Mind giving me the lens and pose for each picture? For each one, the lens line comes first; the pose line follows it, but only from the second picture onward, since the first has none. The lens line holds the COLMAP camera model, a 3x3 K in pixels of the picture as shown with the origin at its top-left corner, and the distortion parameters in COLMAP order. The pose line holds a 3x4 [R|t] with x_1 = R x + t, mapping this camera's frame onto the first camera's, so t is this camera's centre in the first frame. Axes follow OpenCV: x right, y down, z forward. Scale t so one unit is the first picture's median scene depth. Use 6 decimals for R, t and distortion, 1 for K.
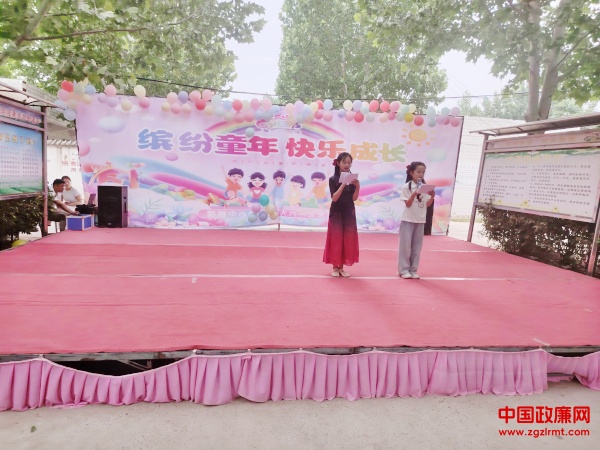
lens RADIAL K [[412.8, 0, 293.8], [0, 412.8, 225.5], [0, 0, 1]] dist [0.027863, -0.027104]
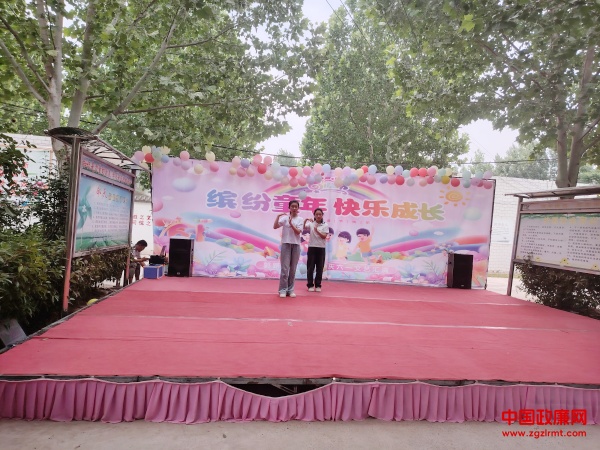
lens RADIAL K [[412.8, 0, 297.6], [0, 412.8, 225.2], [0, 0, 1]] dist [0.027863, -0.027104]
pose [[0.999705, 0.013753, -0.020041, -0.117605], [-0.016162, 0.991965, -0.125480, 0.001745], [0.018154, 0.125767, 0.991894, -0.102451]]
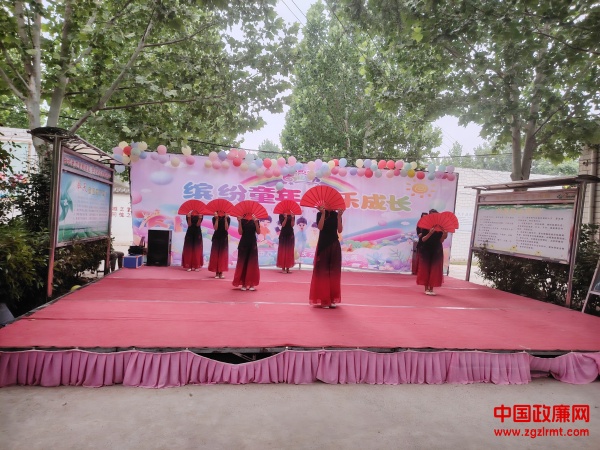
lens RADIAL K [[412.8, 0, 297.5], [0, 412.8, 223.6], [0, 0, 1]] dist [0.027863, -0.027104]
pose [[0.999785, 0.009202, 0.018598, -0.083116], [-0.007147, 0.994156, -0.107716, 0.009307], [-0.019480, 0.107560, 0.994008, -0.174838]]
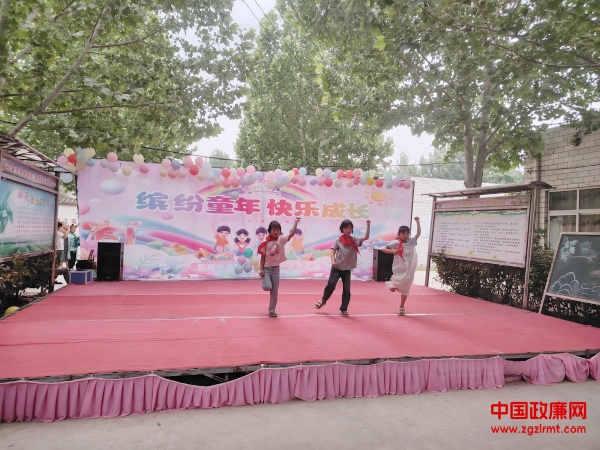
lens RADIAL K [[412.8, 0, 295.7], [0, 412.8, 225.8], [0, 0, 1]] dist [0.027863, -0.027104]
pose [[0.991752, -0.005972, 0.128032, -0.107549], [0.022124, 0.991896, -0.125113, 0.007950], [-0.126247, 0.126914, 0.983847, -0.144291]]
